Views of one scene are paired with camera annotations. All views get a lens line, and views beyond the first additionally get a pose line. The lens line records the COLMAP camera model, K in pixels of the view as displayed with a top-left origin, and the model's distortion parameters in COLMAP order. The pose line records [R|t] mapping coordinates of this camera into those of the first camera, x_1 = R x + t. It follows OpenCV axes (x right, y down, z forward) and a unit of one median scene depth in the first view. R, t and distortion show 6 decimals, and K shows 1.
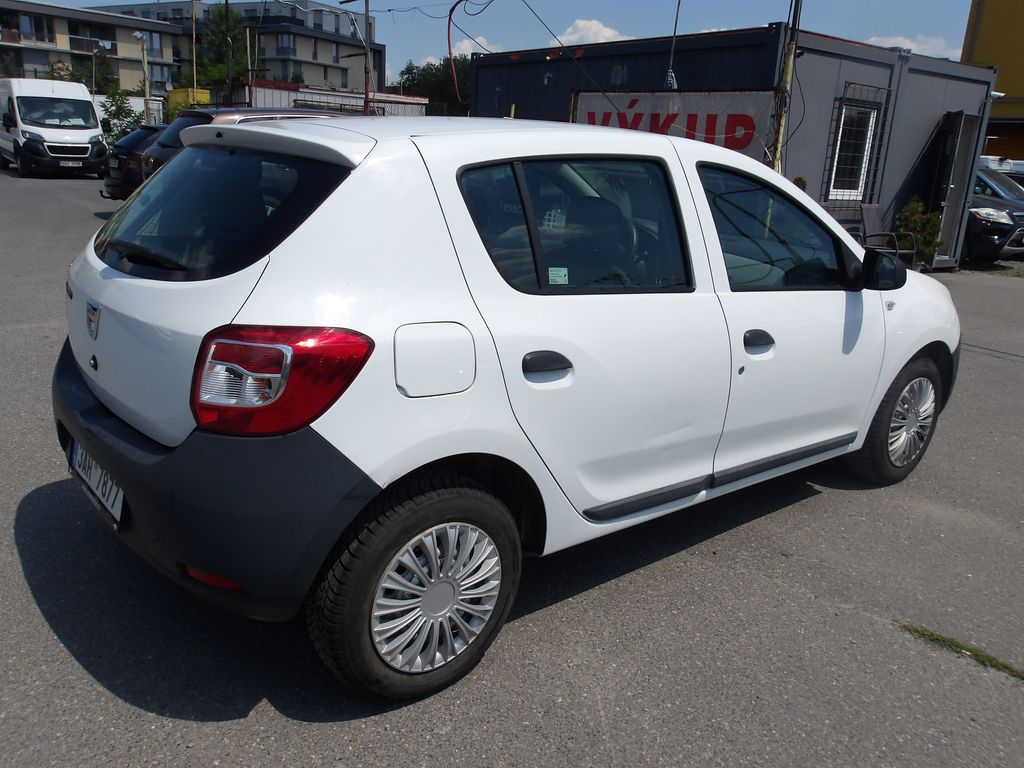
lens RADIAL K [[841.0, 0, 512.0], [0, 841.0, 384.0], [0, 0, 1]] dist [0.005440, -0.000628]
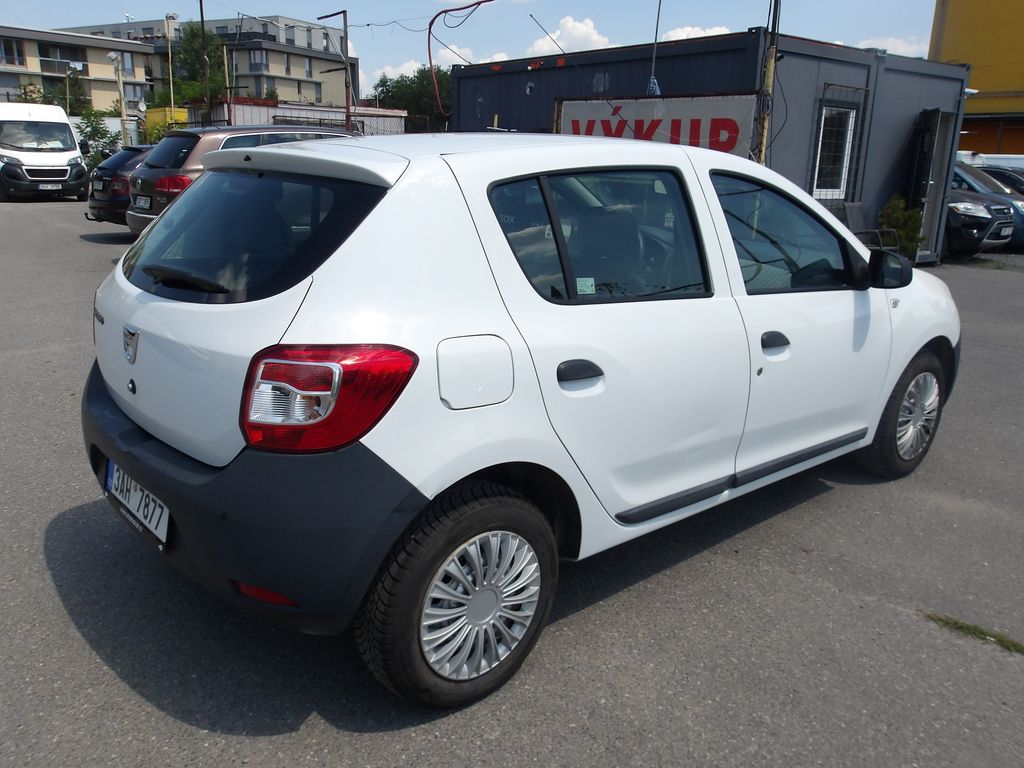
lens RADIAL K [[841.0, 0, 512.0], [0, 841.0, 384.0], [0, 0, 1]] dist [0.005440, -0.000628]
pose [[0.999202, -0.035241, 0.018786, -0.048499], [0.035417, 0.999331, -0.009128, -0.002456], [-0.018452, 0.009786, 0.999782, -0.016908]]
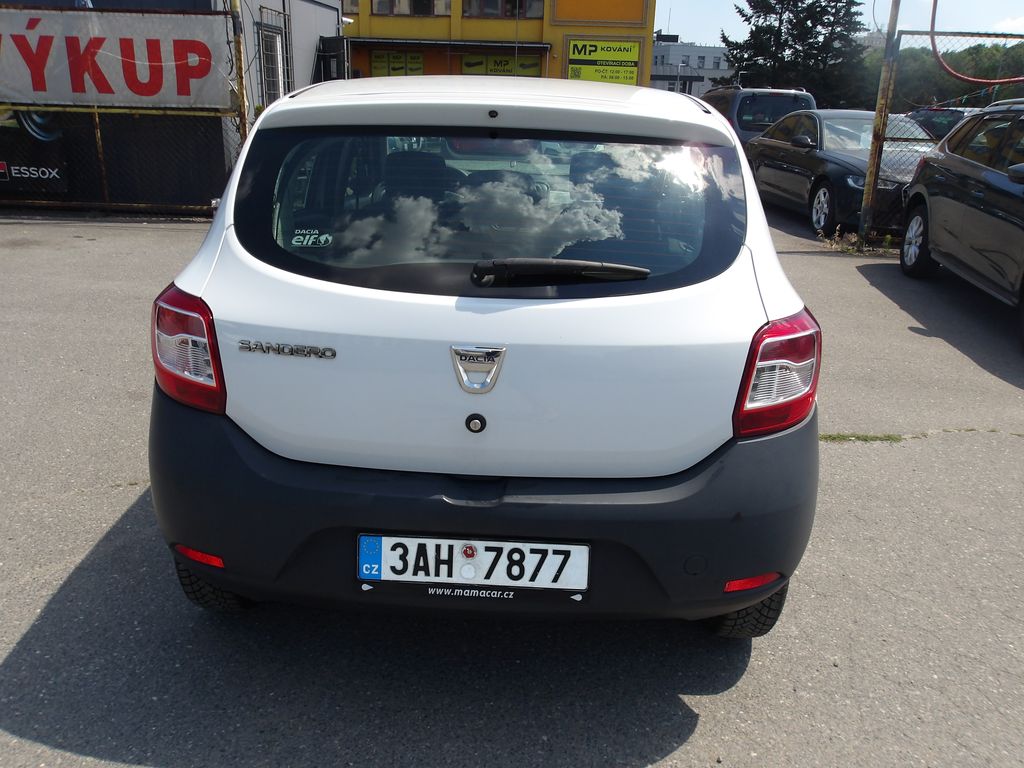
lens RADIAL K [[833.2, 0, 512.0], [0, 833.2, 384.0], [0, 0, 1]] dist [-0.002853, -0.007848]
pose [[0.675584, -0.273015, 0.684871, -0.809296], [0.206794, 0.961793, 0.179417, -0.156241], [-0.707688, 0.020416, 0.706230, 0.359297]]
